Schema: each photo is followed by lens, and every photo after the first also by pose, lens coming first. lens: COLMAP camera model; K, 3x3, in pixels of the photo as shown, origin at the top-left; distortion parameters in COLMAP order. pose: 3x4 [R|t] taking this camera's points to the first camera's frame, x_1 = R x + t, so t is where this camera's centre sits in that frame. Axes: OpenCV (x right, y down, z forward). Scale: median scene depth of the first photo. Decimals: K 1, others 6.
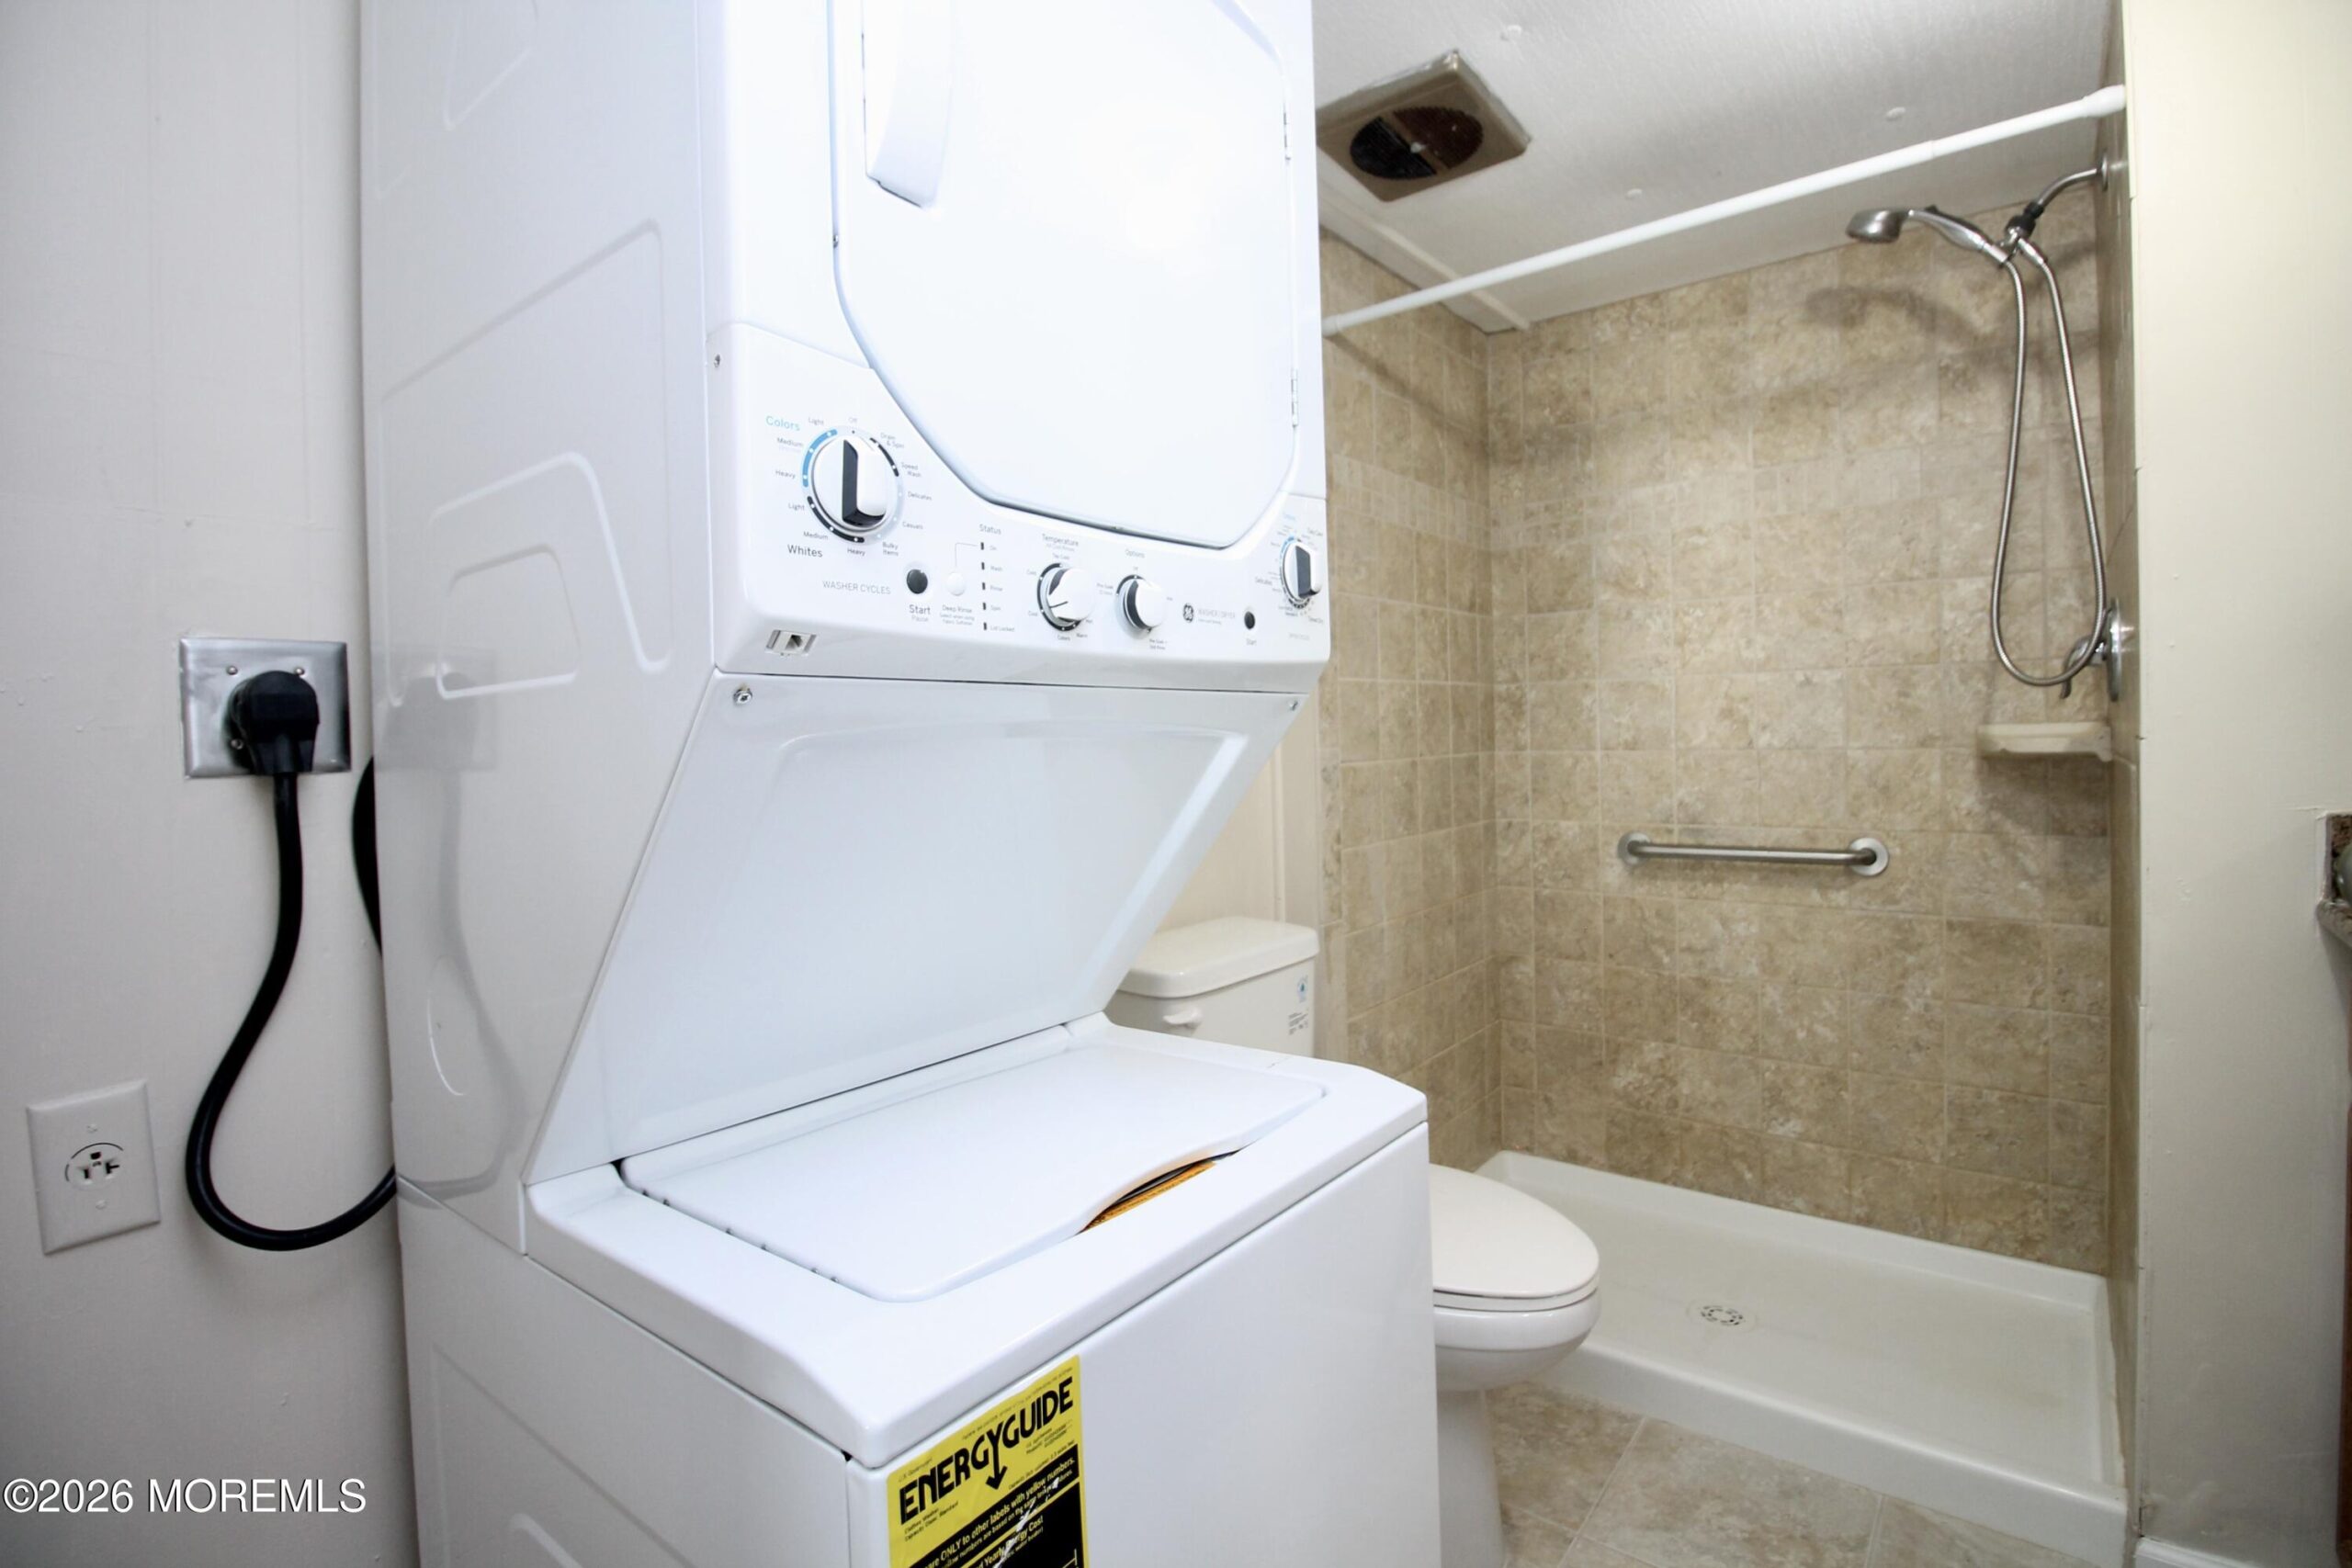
lens RADIAL K [[1099.0, 0, 1186.6], [0, 1099.0, 747.6], [0, 0, 1]] dist [-0.004110, -0.011073]
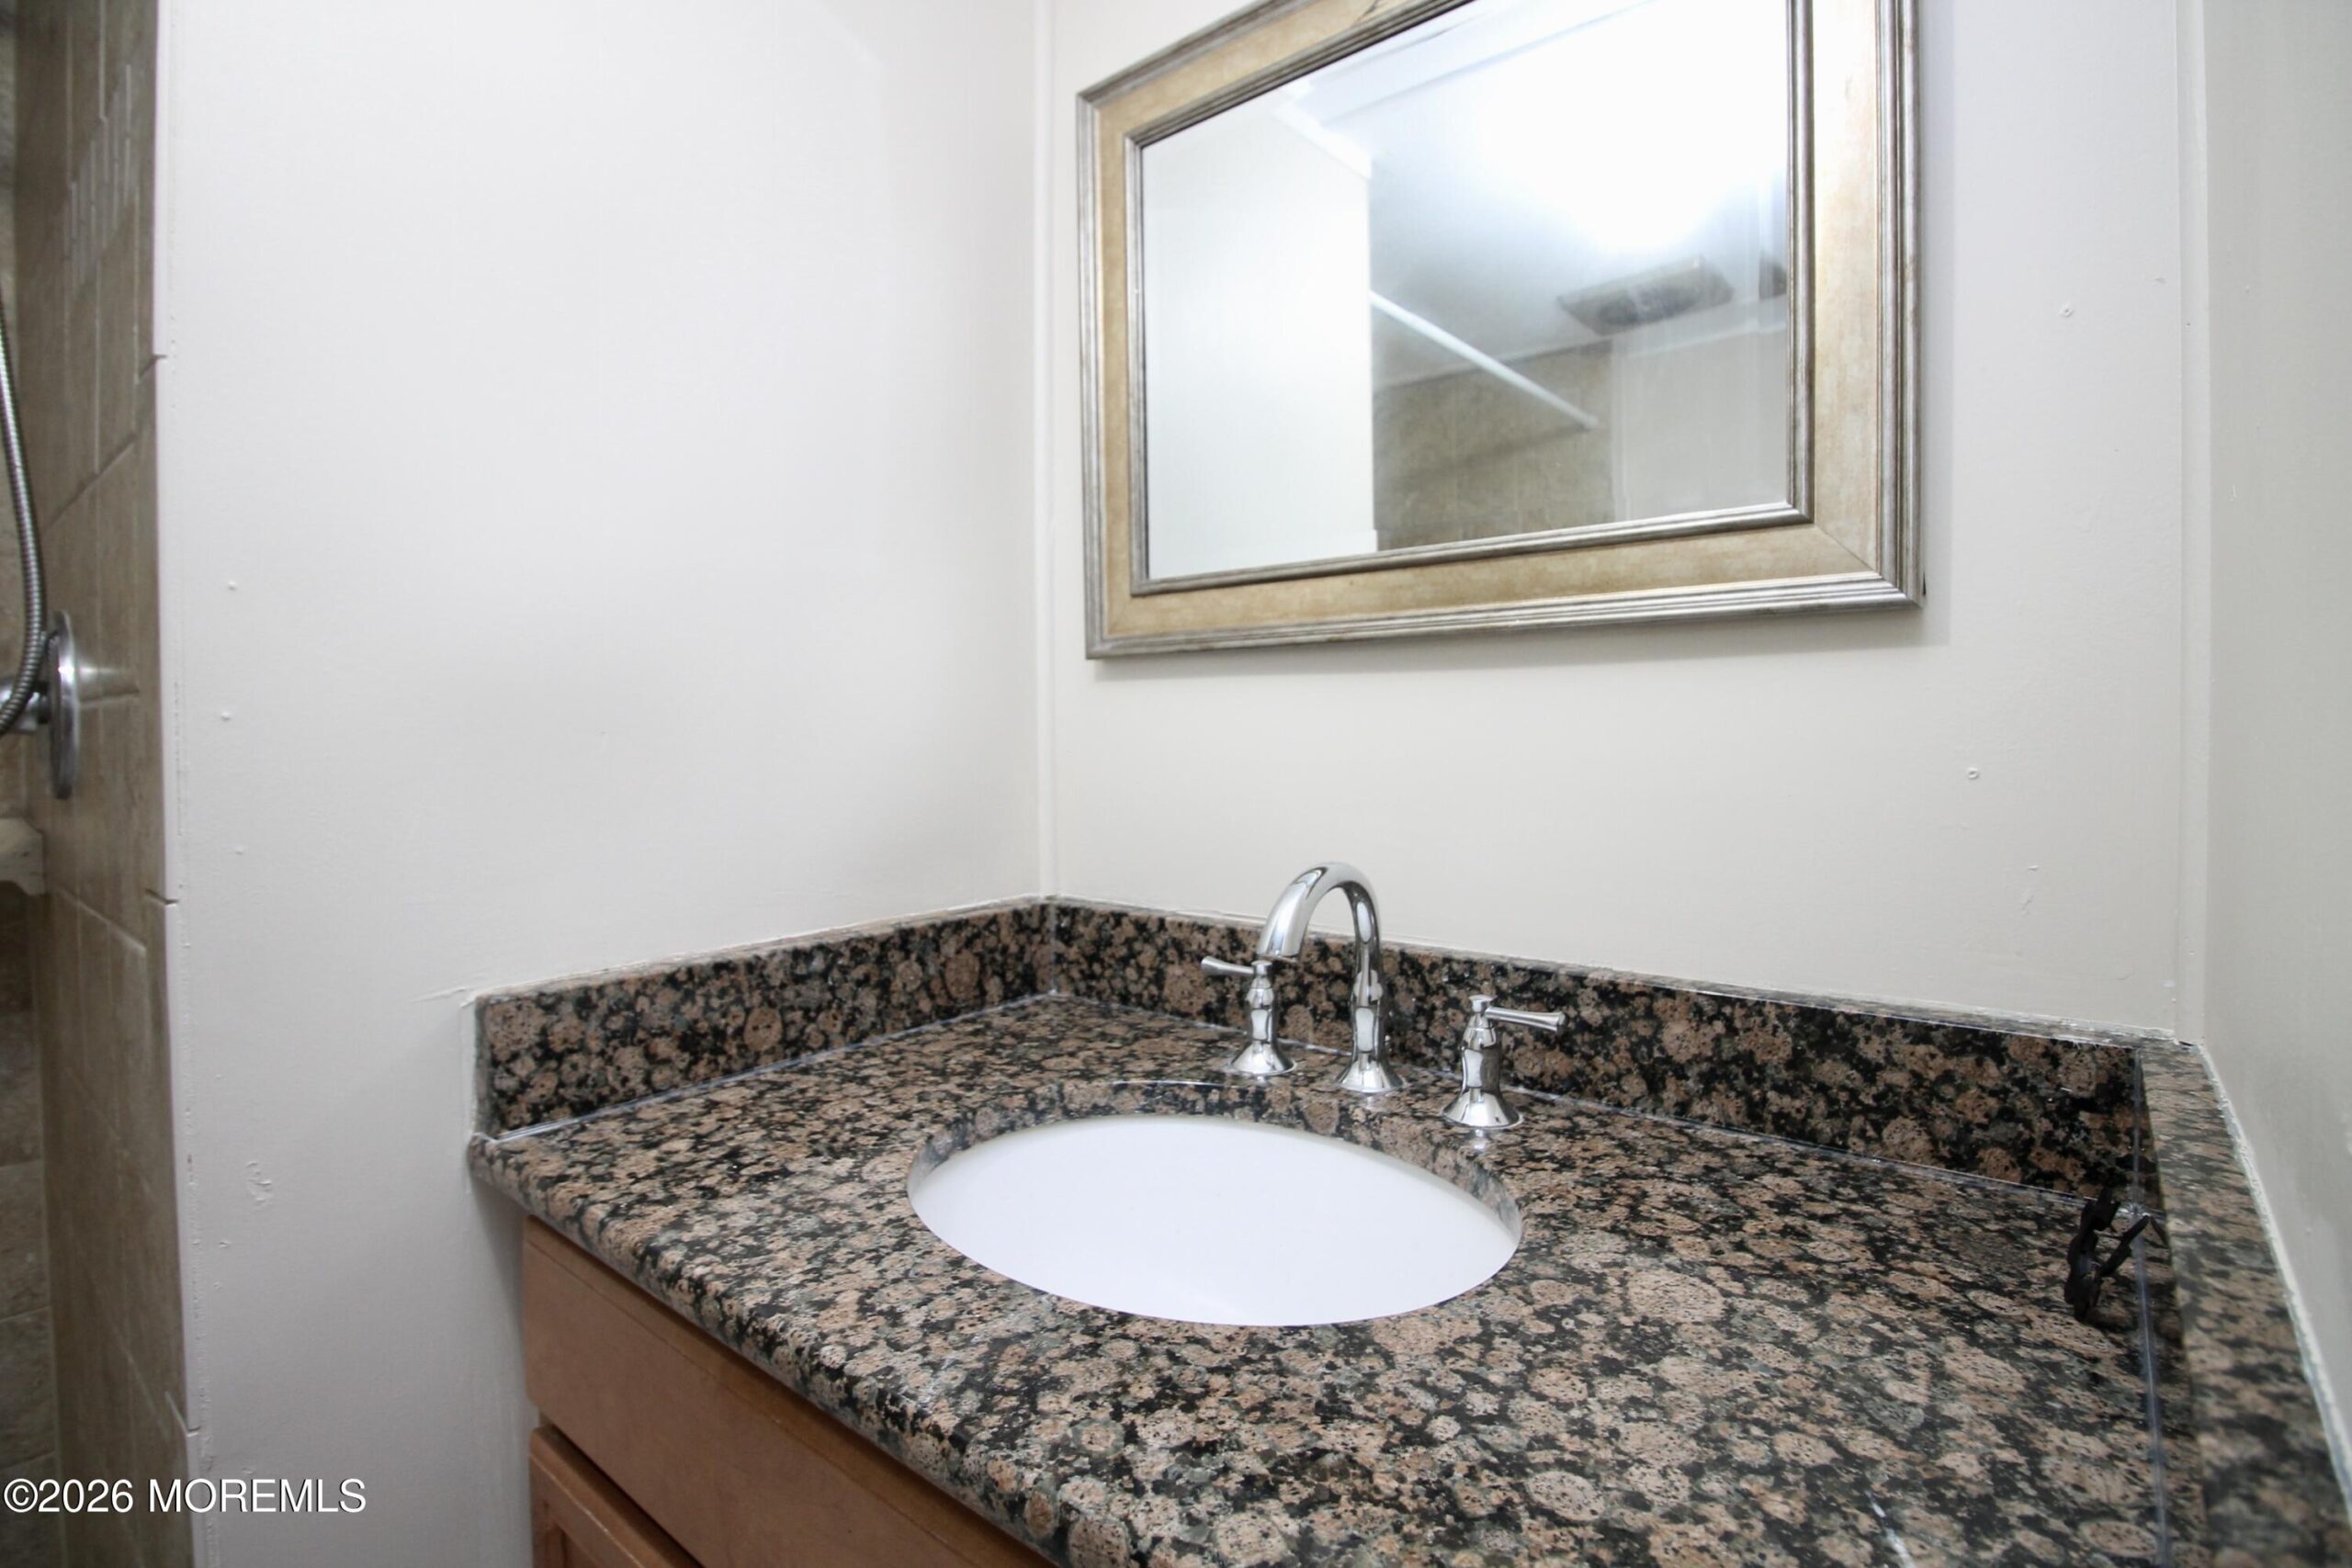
lens RADIAL K [[1099.0, 0, 1183.3], [0, 1099.0, 752.9], [0, 0, 1]] dist [-0.004110, -0.011073]
pose [[0.014142, 0.004825, 0.999888, 0.226643], [0.022627, 0.999731, -0.005145, -0.036468], [-0.999644, 0.022697, 0.014029, 0.307833]]
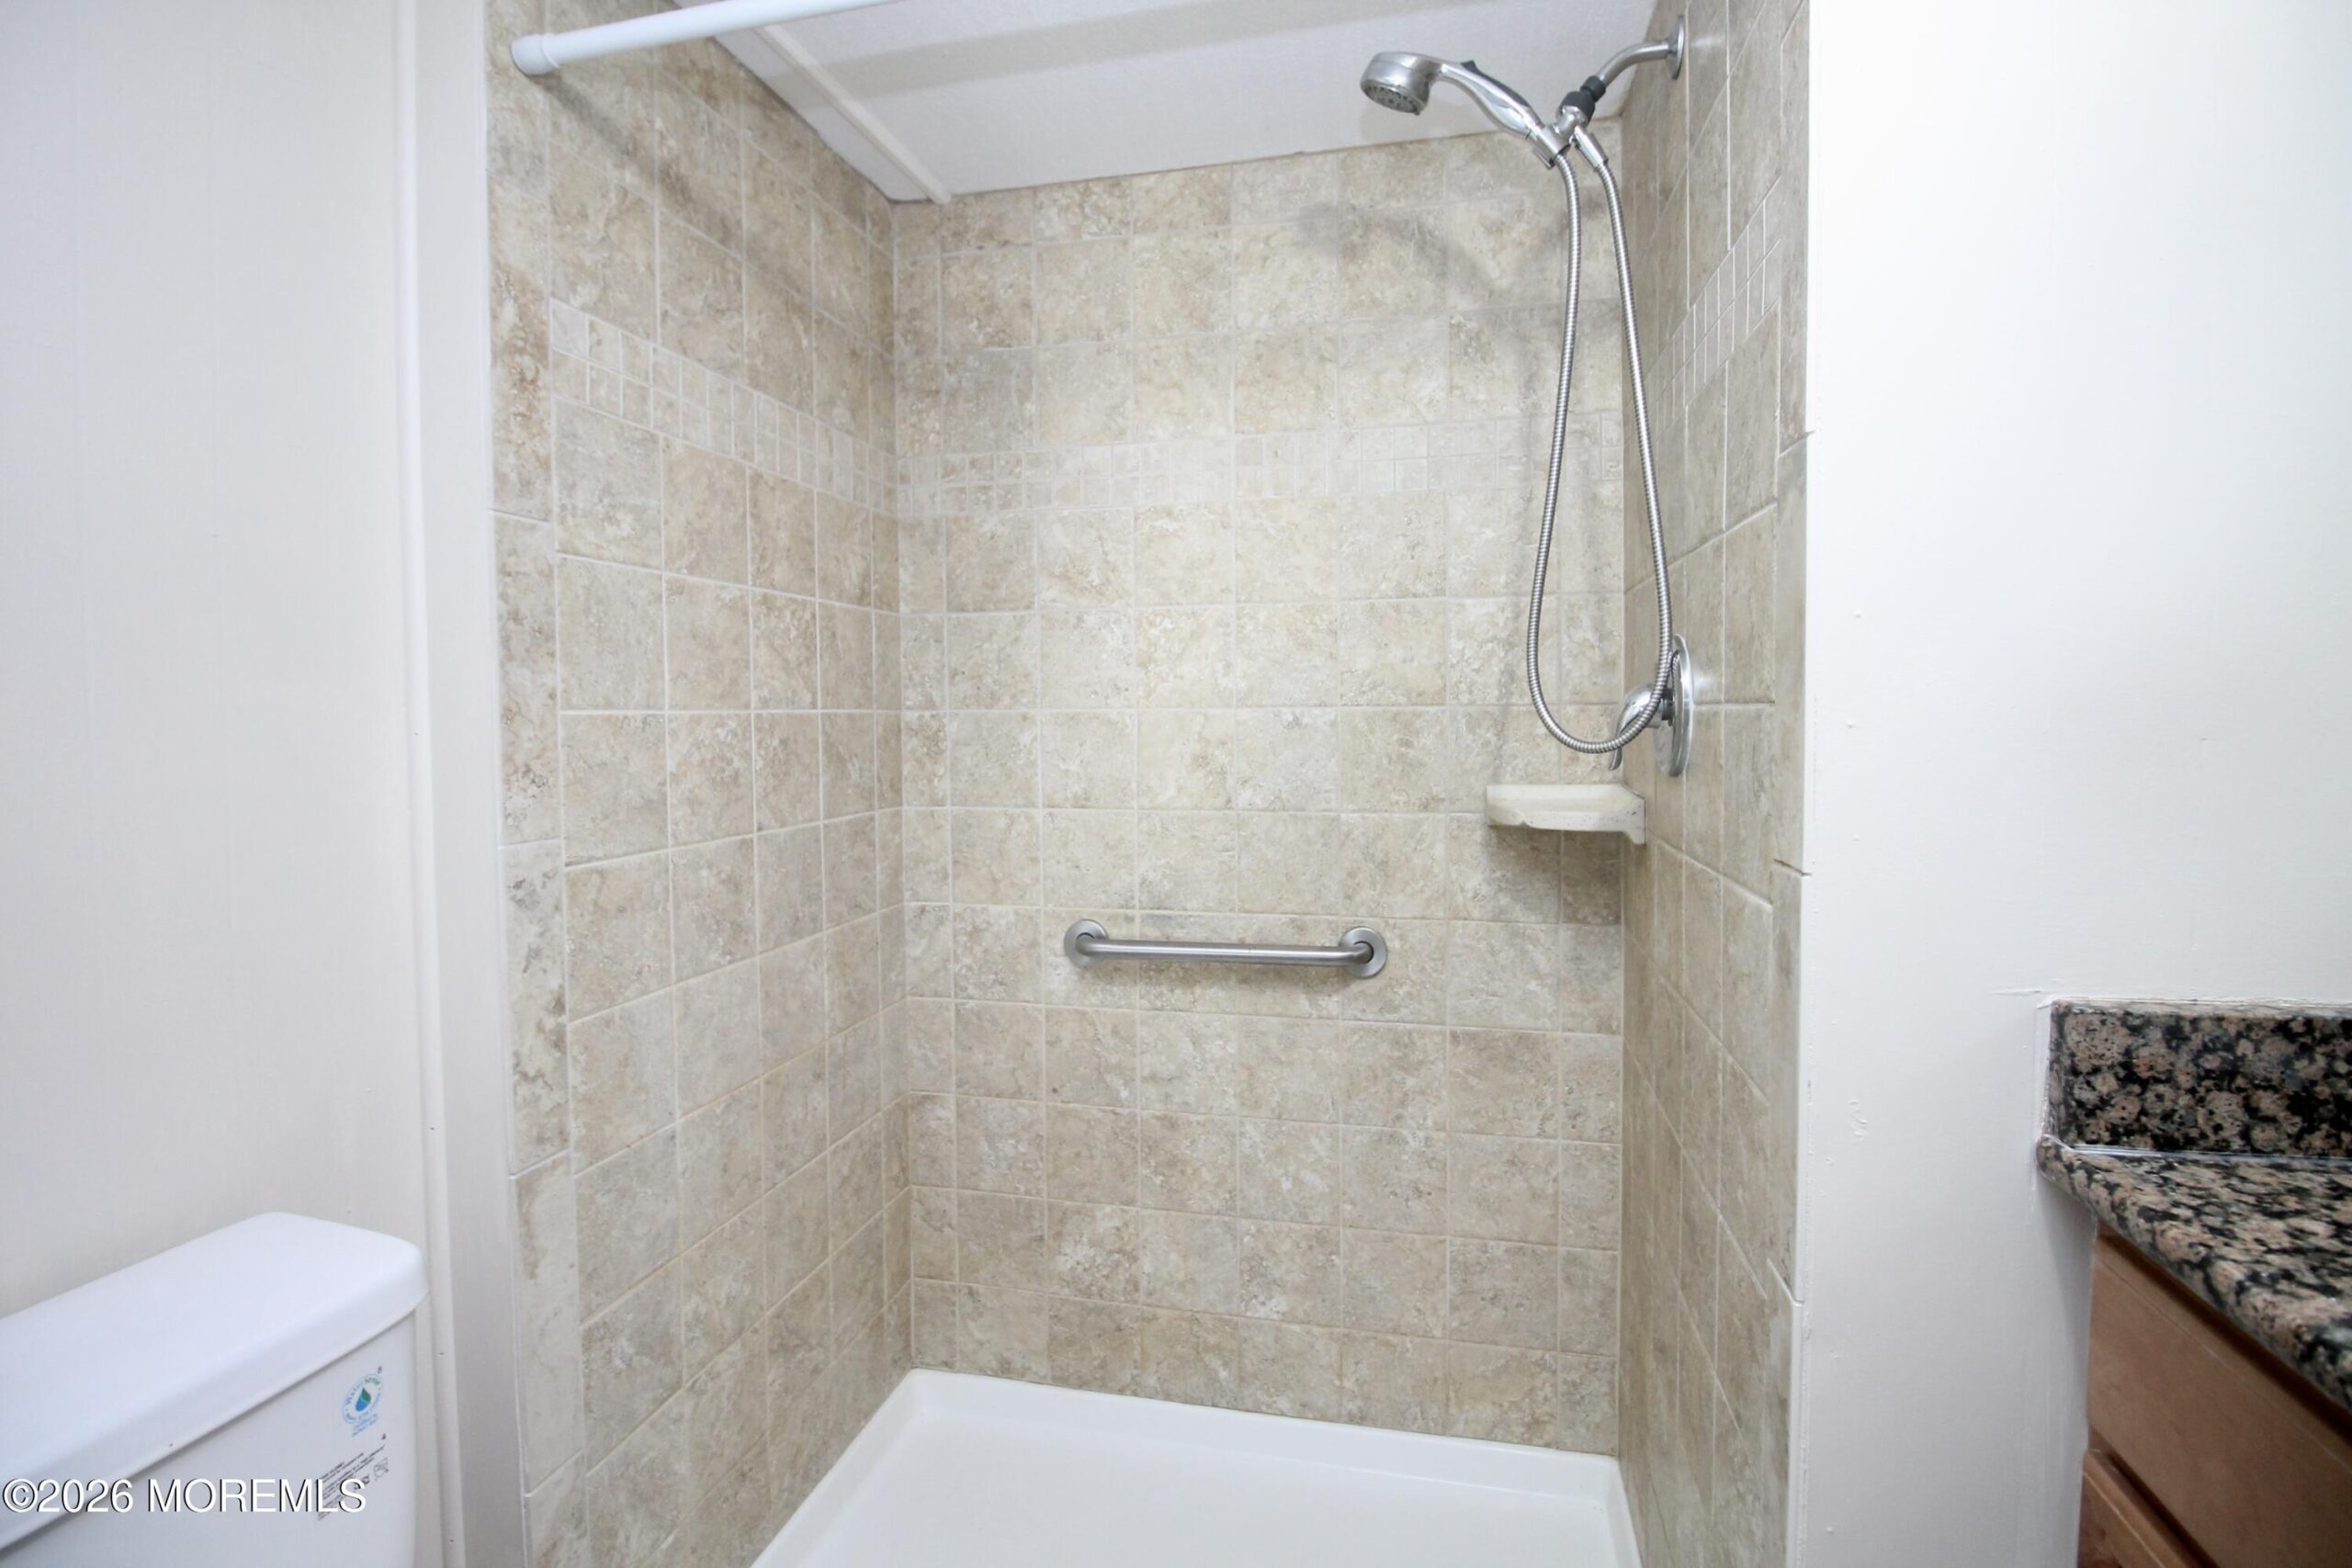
lens RADIAL K [[1099.0, 0, 1203.3], [0, 1099.0, 750.7], [0, 0, 1]] dist [-0.004110, -0.011073]
pose [[0.898316, 0.001512, 0.439348, 0.174549], [-0.006148, 0.999939, 0.009130, -0.047321], [-0.439307, -0.010903, 0.898271, 0.345377]]
